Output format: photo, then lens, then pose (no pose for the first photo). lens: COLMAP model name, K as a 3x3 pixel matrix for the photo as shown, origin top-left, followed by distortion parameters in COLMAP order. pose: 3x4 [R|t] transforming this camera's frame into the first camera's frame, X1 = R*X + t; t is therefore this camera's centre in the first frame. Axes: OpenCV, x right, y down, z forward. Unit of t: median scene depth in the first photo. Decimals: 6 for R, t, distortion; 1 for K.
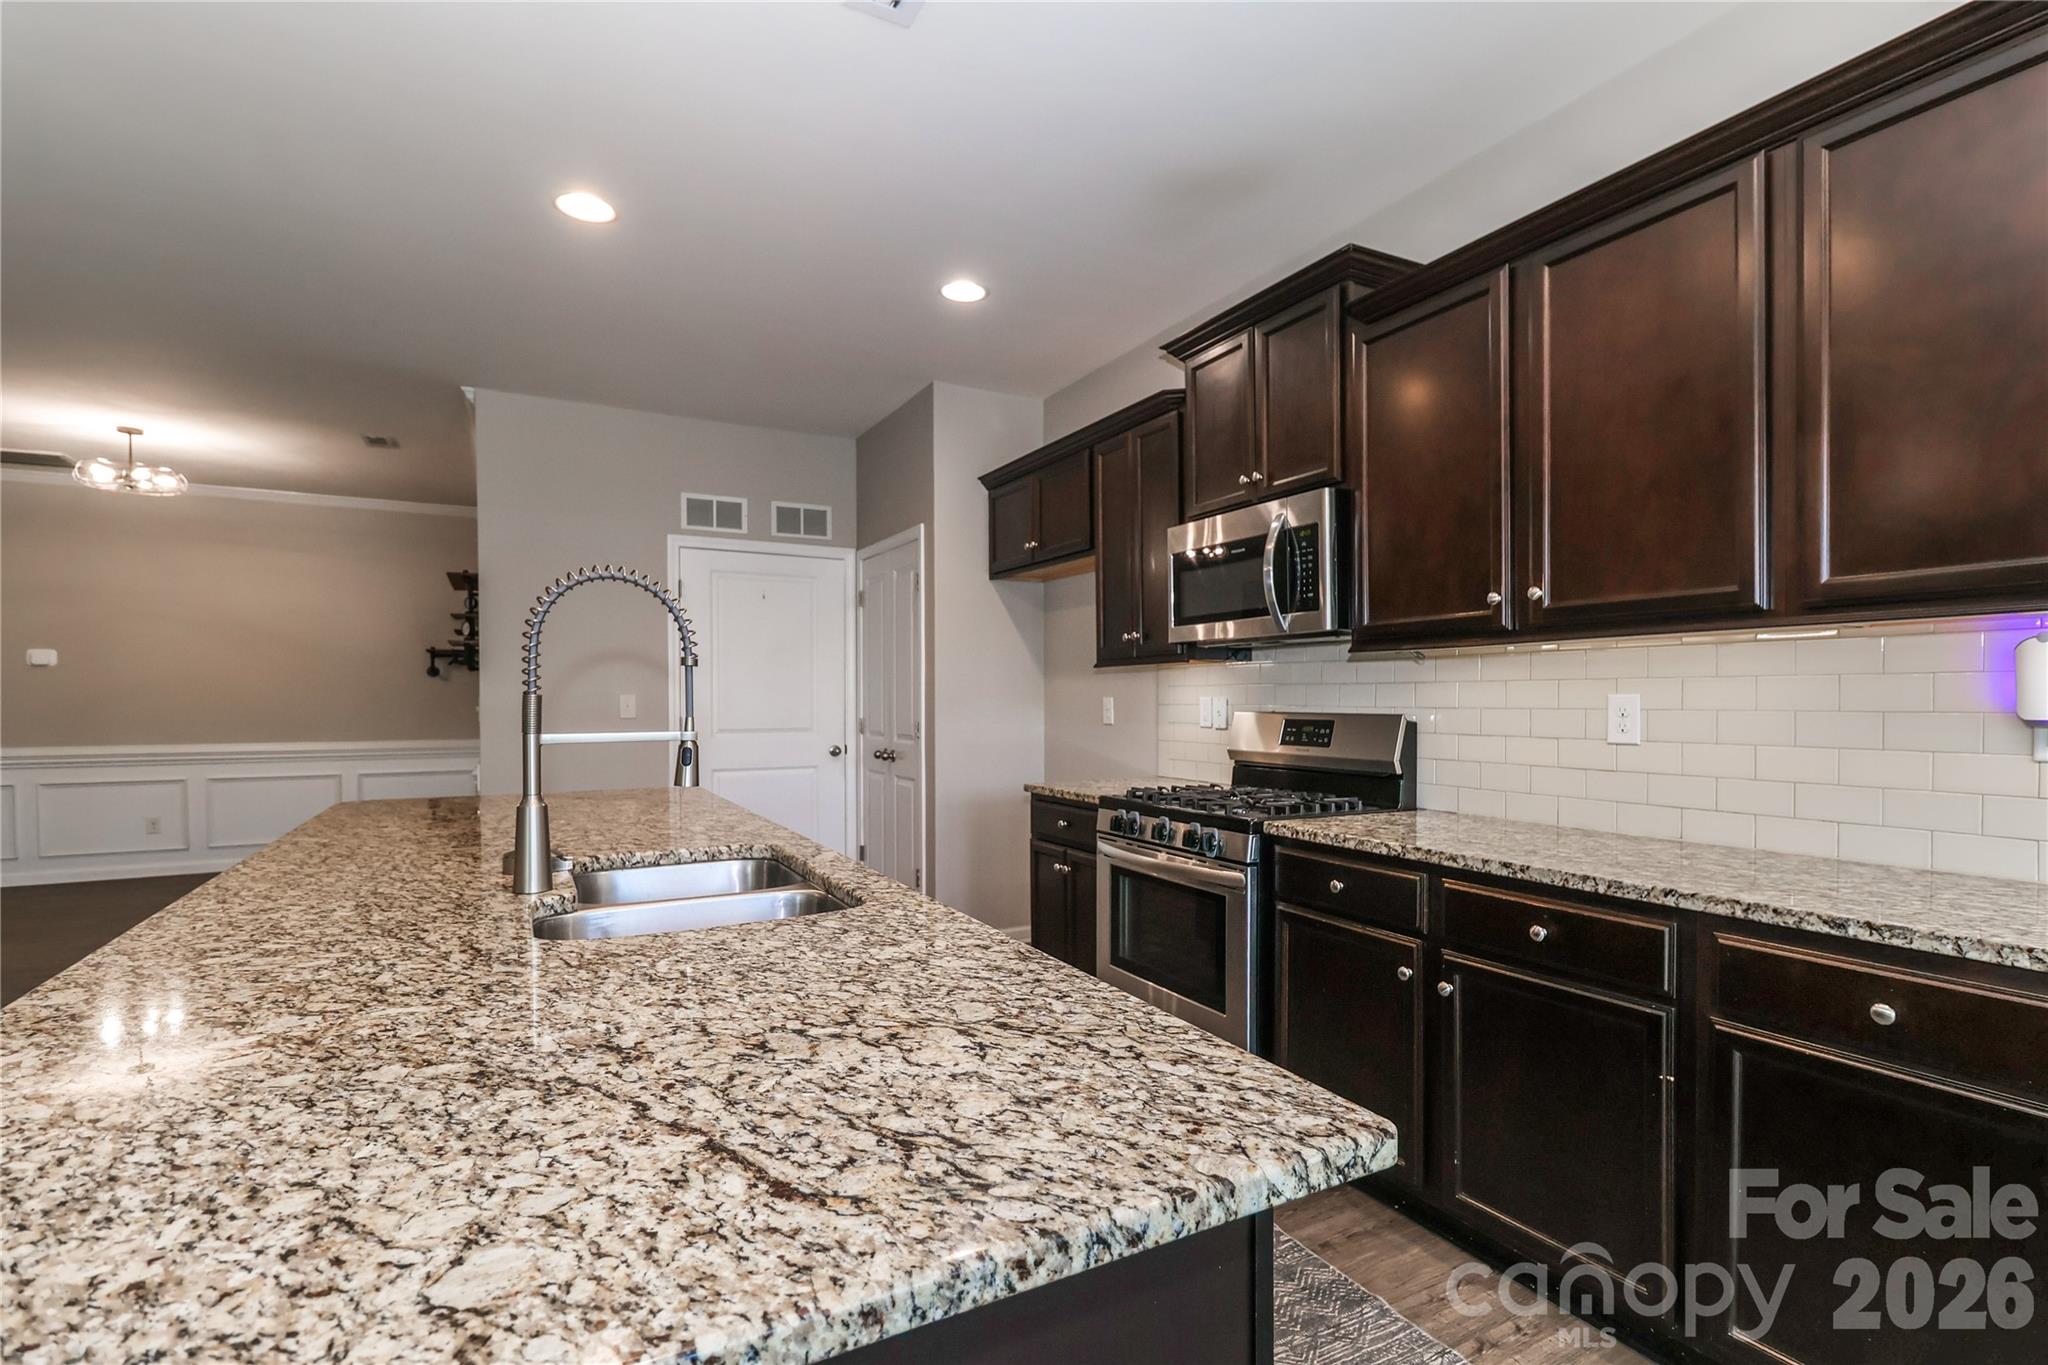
lens RADIAL K [[949.4, 0, 1055.9], [0, 949.4, 734.1], [0, 0, 1]] dist [0.012022, -0.009582]
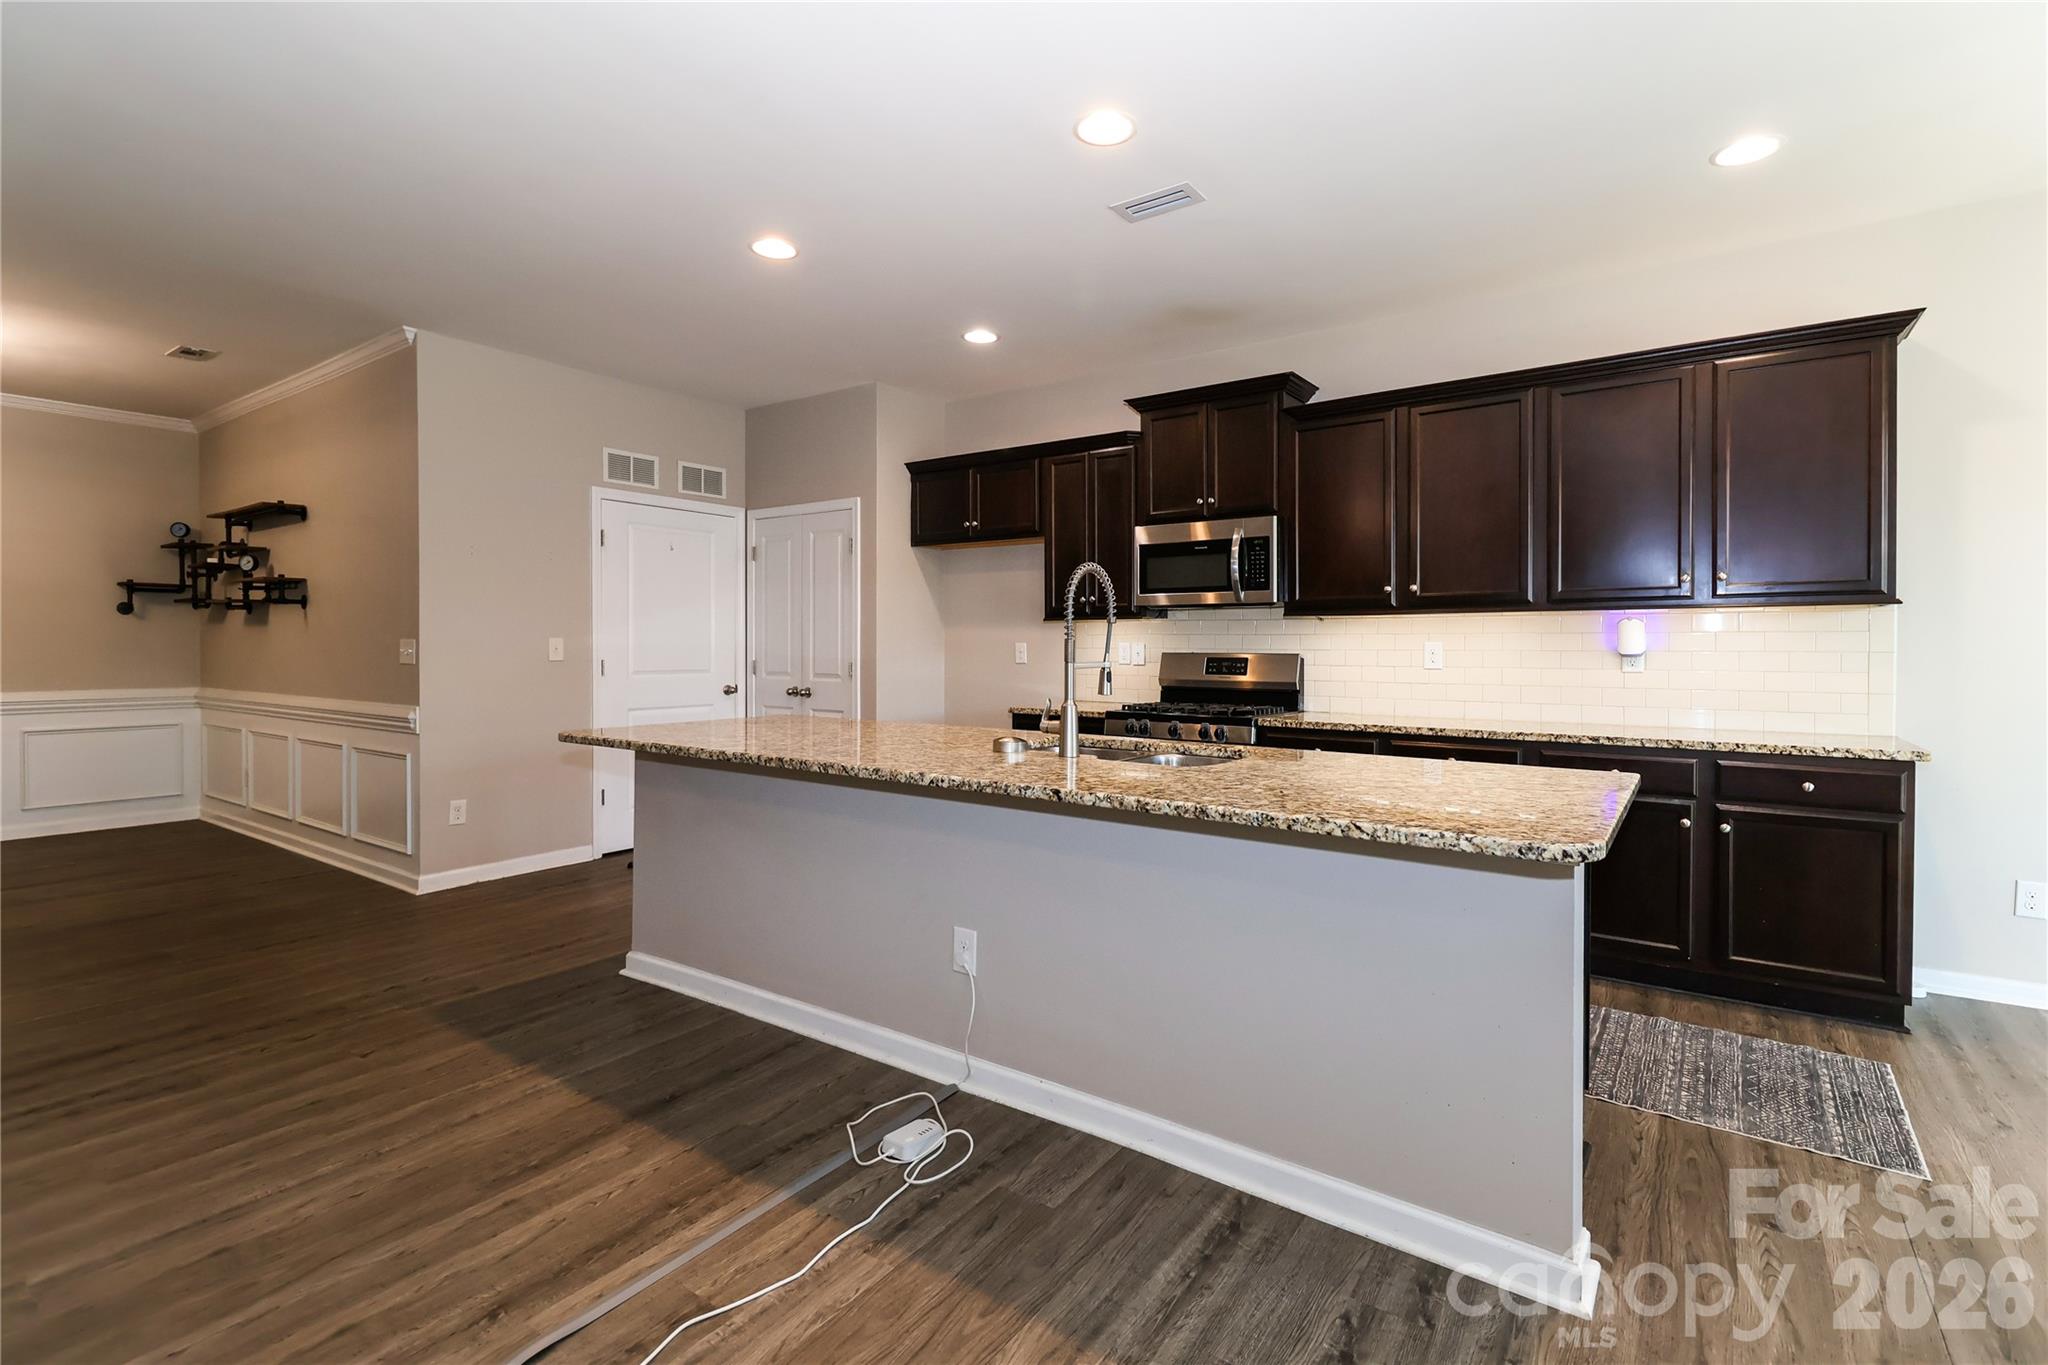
lens RADIAL K [[949.4, 0, 1046.5], [0, 949.4, 647.2], [0, 0, 1]] dist [0.012022, -0.009582]
pose [[0.904303, 0.001388, 0.426889, -0.639808], [0.012865, 0.999452, -0.030503, 0.011220], [-0.426697, 0.033076, 0.903789, -0.255846]]
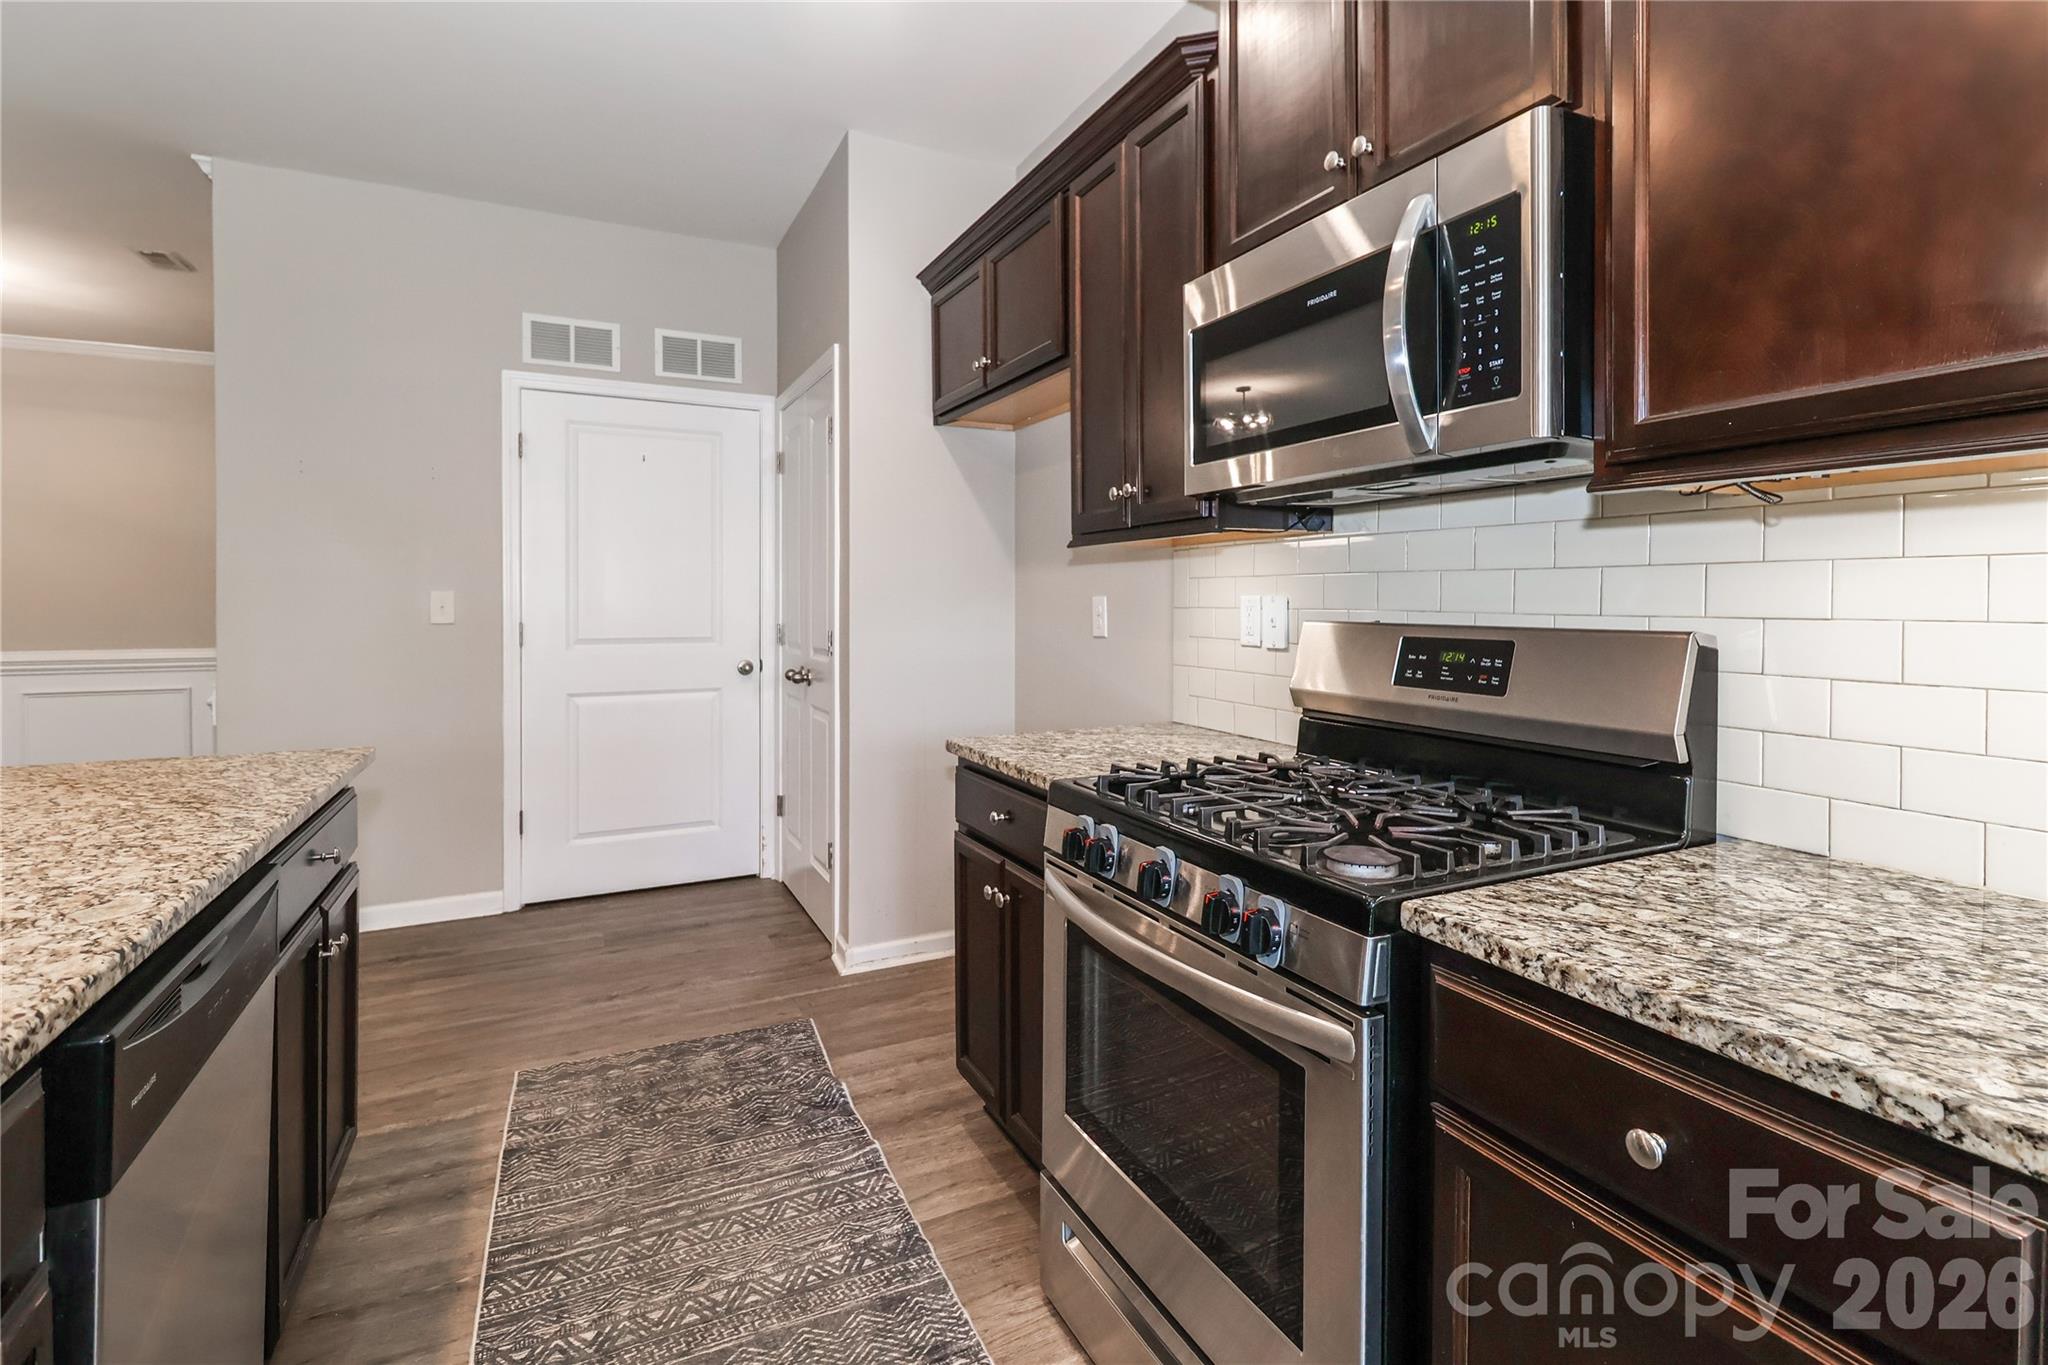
lens RADIAL K [[949.4, 0, 1060.9], [0, 949.4, 617.6], [0, 0, 1]] dist [0.012022, -0.009582]
pose [[0.999332, 0.003907, -0.036333, 0.070227], [-0.004577, 0.999820, -0.018395, -0.015584], [0.036254, 0.018549, 0.999170, 0.468237]]
